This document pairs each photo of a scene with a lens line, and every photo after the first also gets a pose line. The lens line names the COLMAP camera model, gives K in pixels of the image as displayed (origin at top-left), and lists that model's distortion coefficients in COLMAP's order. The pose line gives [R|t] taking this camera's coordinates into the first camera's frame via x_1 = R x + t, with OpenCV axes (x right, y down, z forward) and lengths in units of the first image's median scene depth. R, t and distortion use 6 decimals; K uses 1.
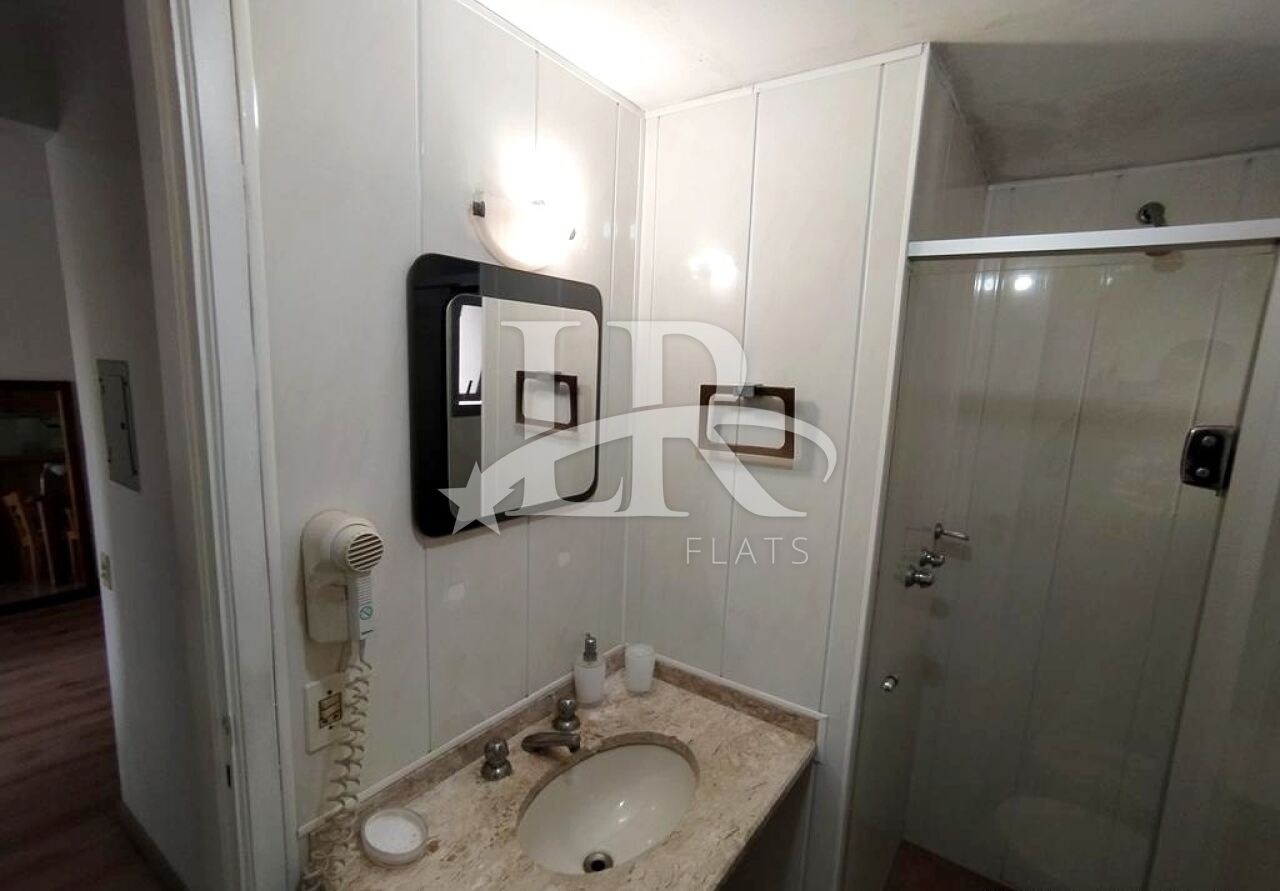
lens RADIAL K [[587.2, 0, 640.0], [0, 587.2, 467.1], [0, 0, 1]] dist [-0.000681, 0.000033]
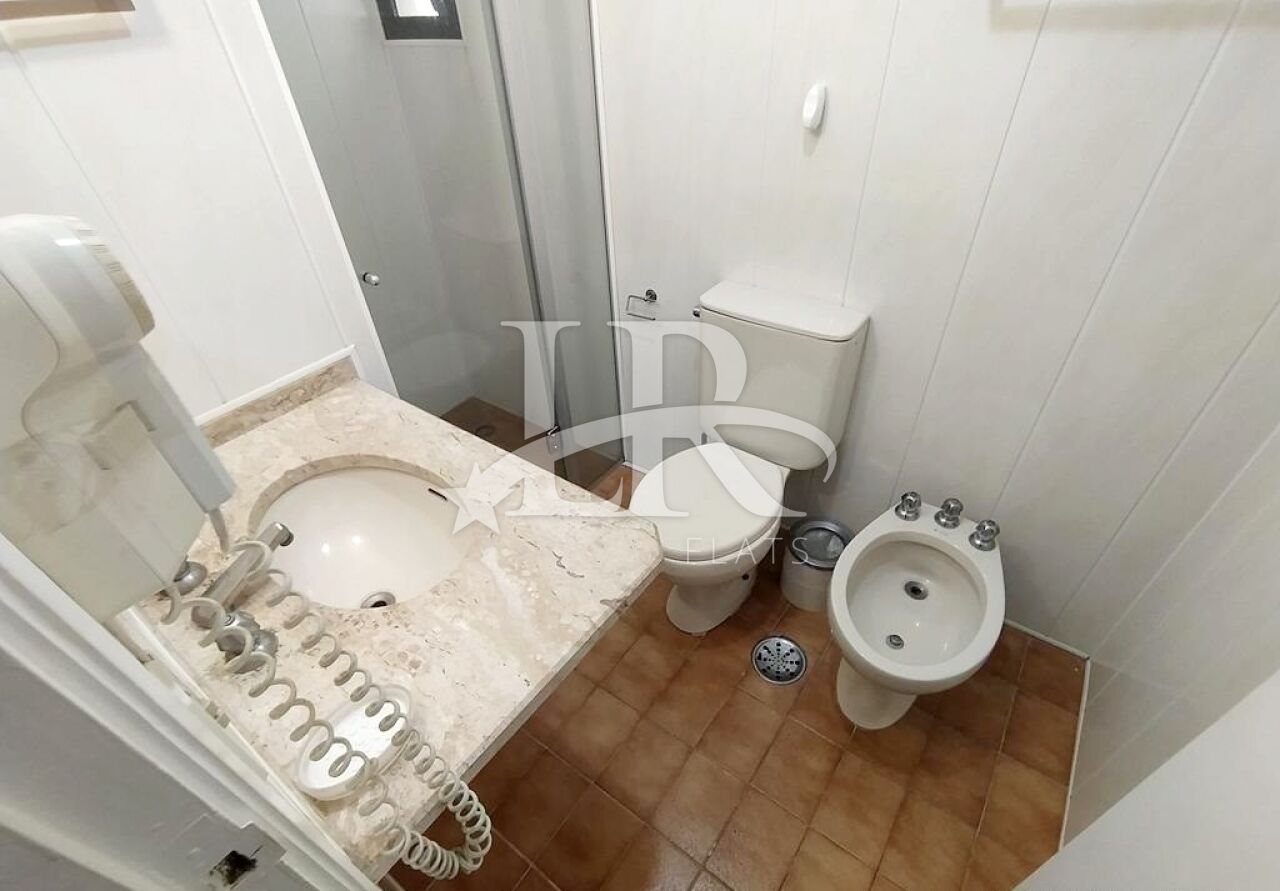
lens RADIAL K [[587.2, 0, 640.0], [0, 587.2, 467.1], [0, 0, 1]] dist [-0.000681, 0.000033]
pose [[0.011731, -0.663330, 0.748235, -0.516935], [0.200460, 0.734656, 0.648148, 0.038894], [-0.979632, 0.142388, 0.141590, 0.419039]]
